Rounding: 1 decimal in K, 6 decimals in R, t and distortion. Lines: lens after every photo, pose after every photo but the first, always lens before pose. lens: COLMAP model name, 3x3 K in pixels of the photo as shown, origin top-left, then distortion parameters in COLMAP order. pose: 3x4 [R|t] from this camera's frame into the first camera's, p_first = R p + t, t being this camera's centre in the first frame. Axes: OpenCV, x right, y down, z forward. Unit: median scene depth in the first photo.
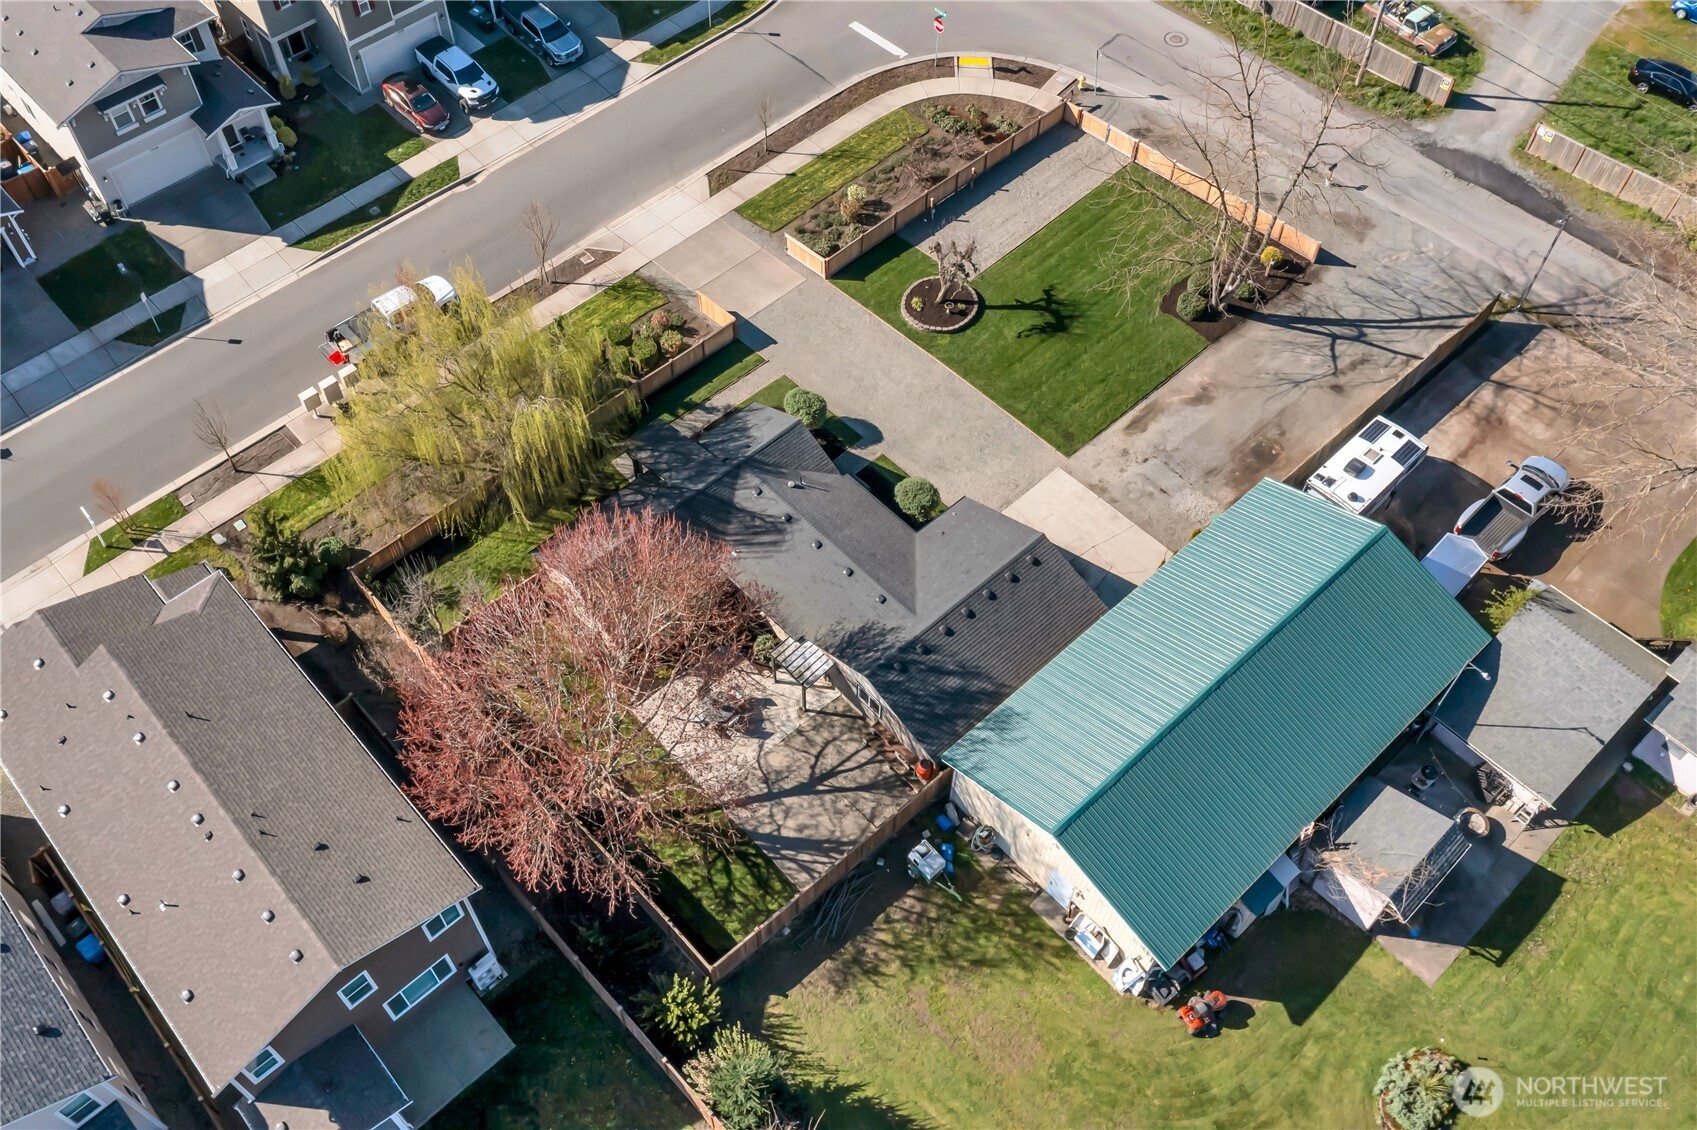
lens RADIAL K [[1366.1, 0, 848.5], [0, 1366.1, 565.0], [0, 0, 1]] dist [0.008382, 0.003363]
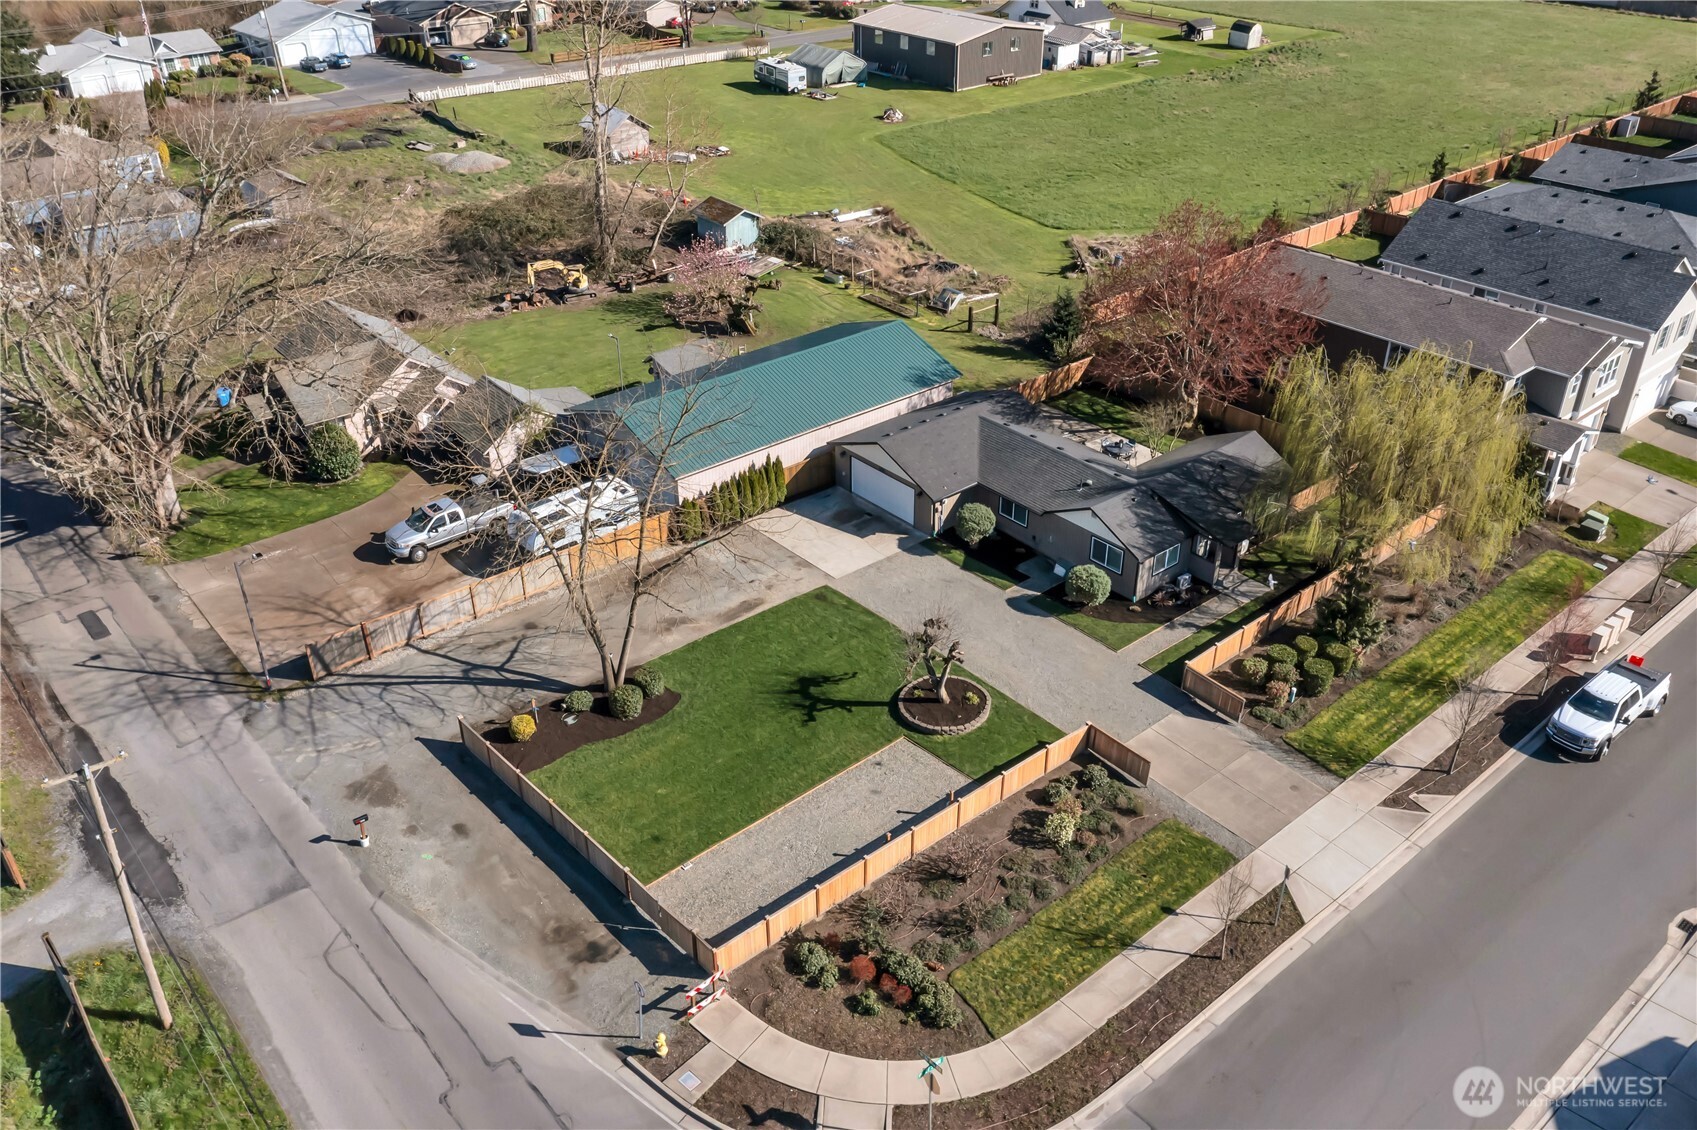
lens RADIAL K [[1356.3, 0, 848.5], [0, 1356.3, 565.0], [0, 0, 1]] dist [0.005076, 0.005941]
pose [[-0.998460, -0.015674, 0.053220, 0.077505], [0.052240, 0.057409, 0.996983, -0.958896], [-0.018682, 0.998228, -0.056502, 0.906051]]
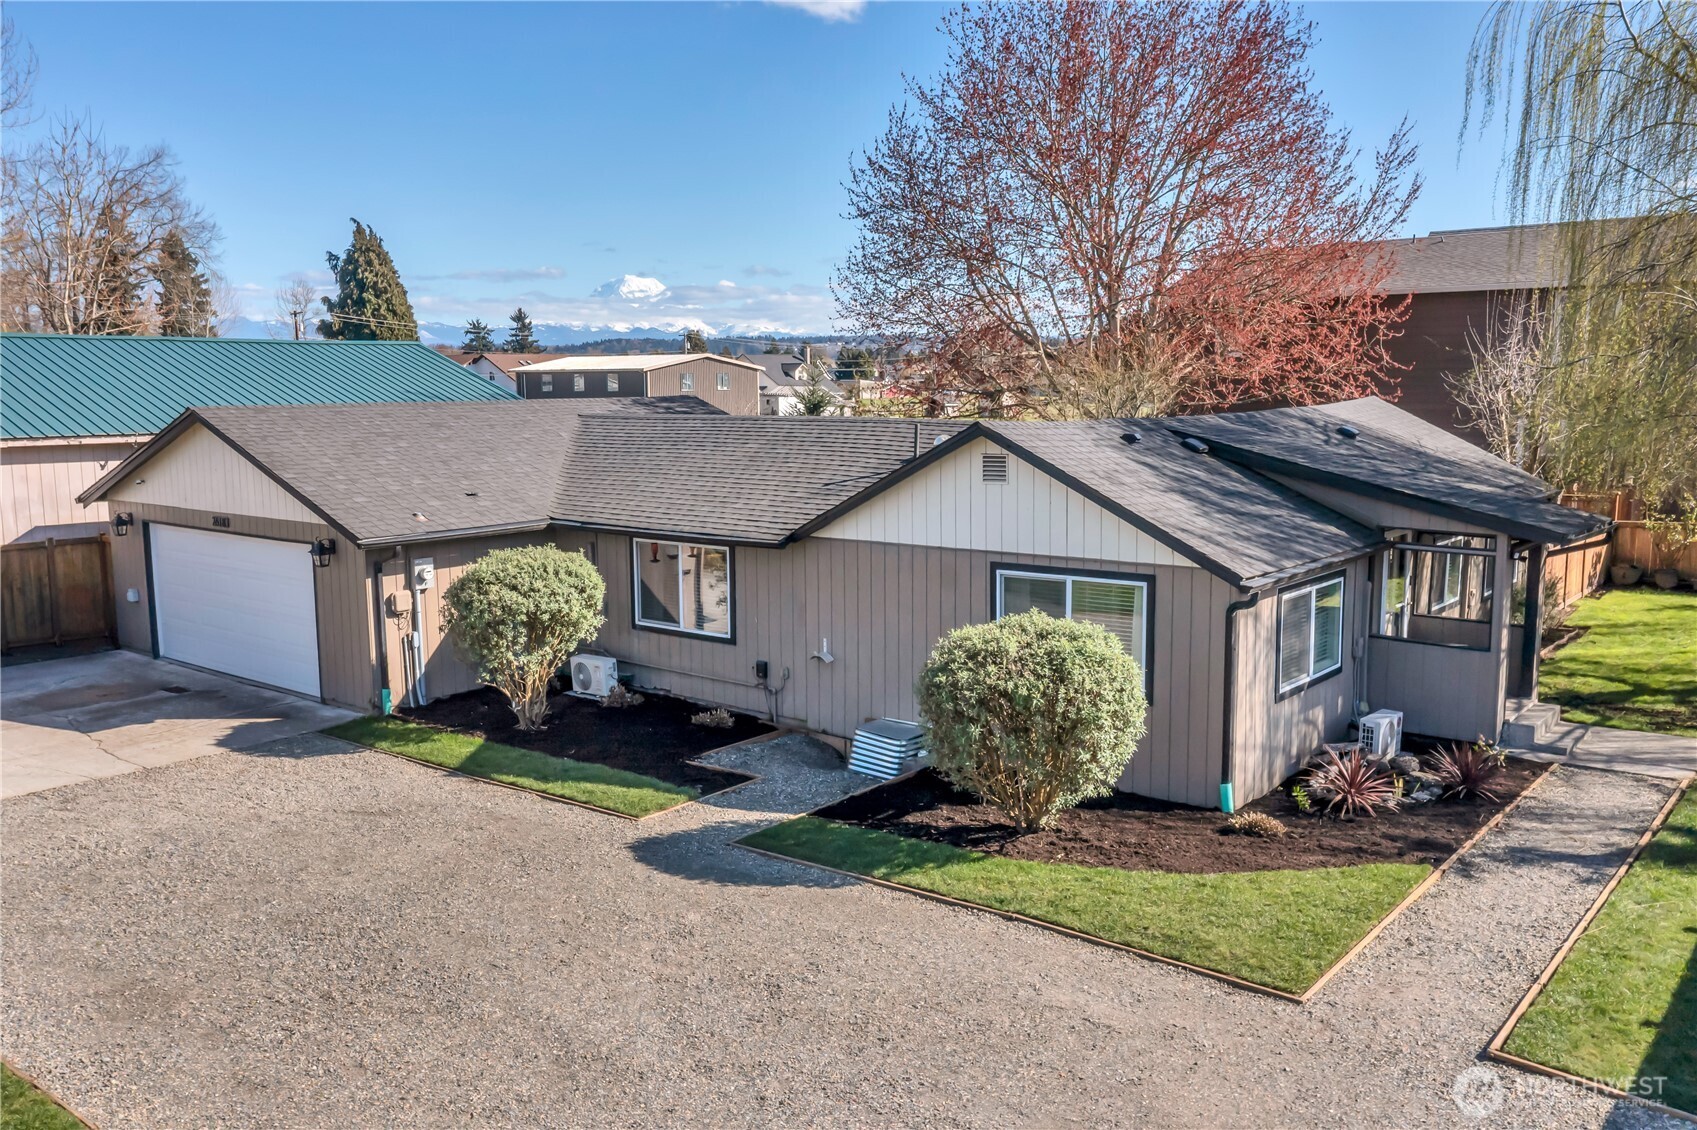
lens RADIAL K [[1366.1, 0, 848.5], [0, 1366.1, 565.0], [0, 0, 1]] dist [0.008382, 0.003363]
pose [[-0.990808, 0.030952, -0.131686, 0.016714], [-0.103712, 0.451192, 0.886380, -0.257703], [0.086851, 0.891890, -0.443834, 0.926117]]
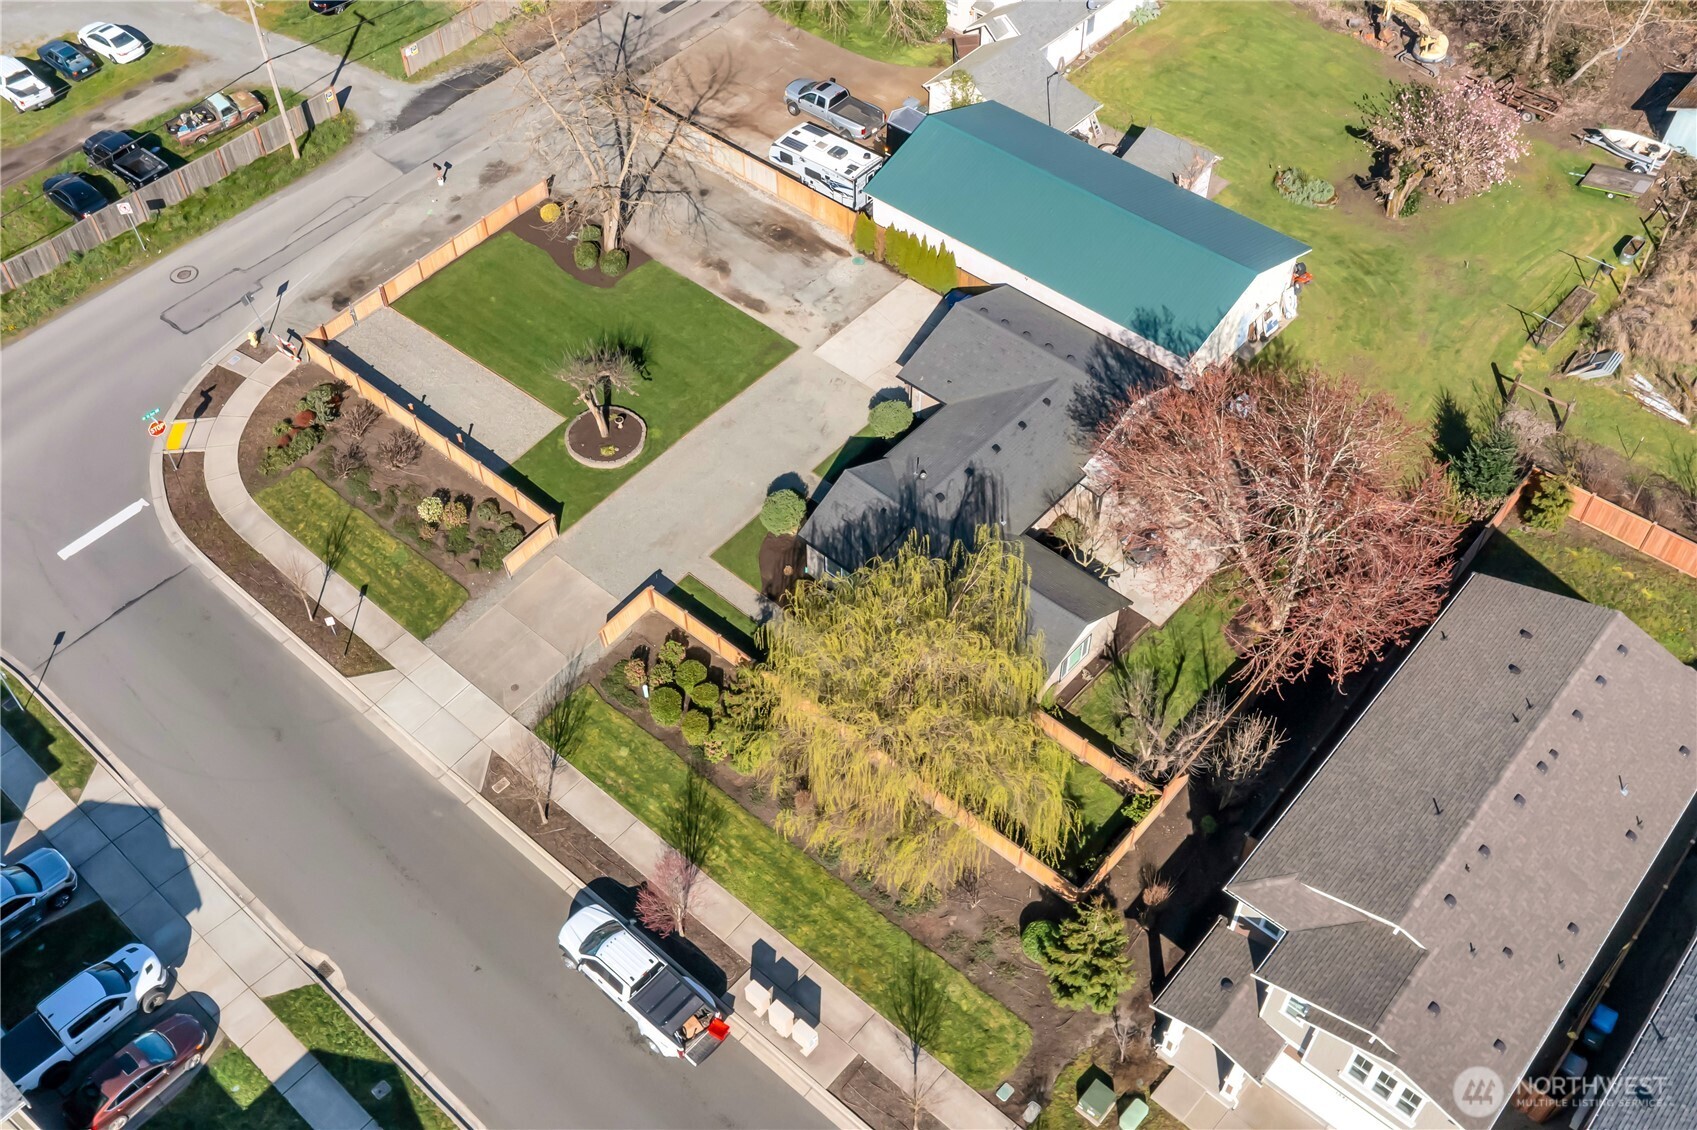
lens RADIAL K [[1495.2, 0, 766.6], [0, 1495.2, 566.0], [0, 0, 1]] dist [0.009884, 0.005435]
pose [[-0.073878, -0.756588, 0.649705, -0.632492], [0.838464, 0.305594, 0.451210, -0.501120], [-0.539926, 0.578088, 0.611796, 0.344206]]
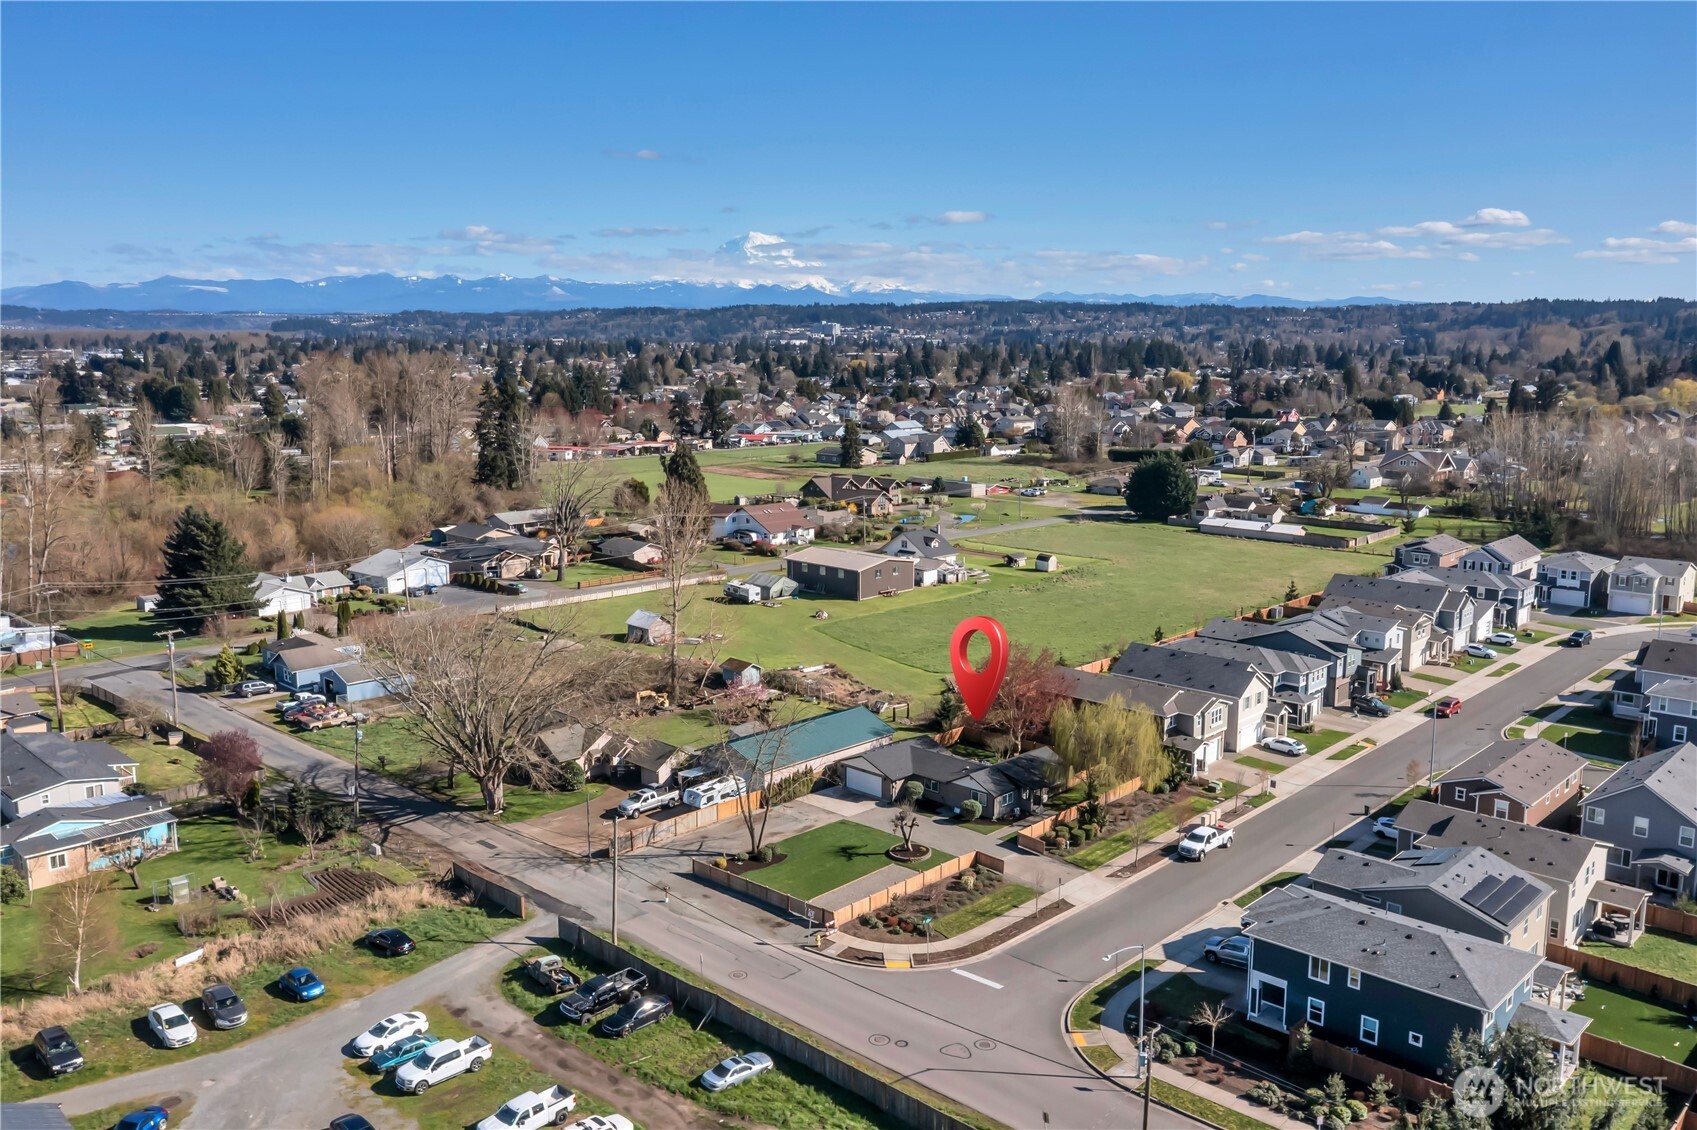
lens RADIAL K [[1366.1, 0, 848.5], [0, 1366.1, 565.0], [0, 0, 1]] dist [0.008382, 0.003363]
pose [[-0.998738, 0.020278, -0.045958, 0.209945], [-0.033341, 0.416732, 0.908418, -1.864035], [0.037573, 0.908803, -0.415530, 1.317954]]
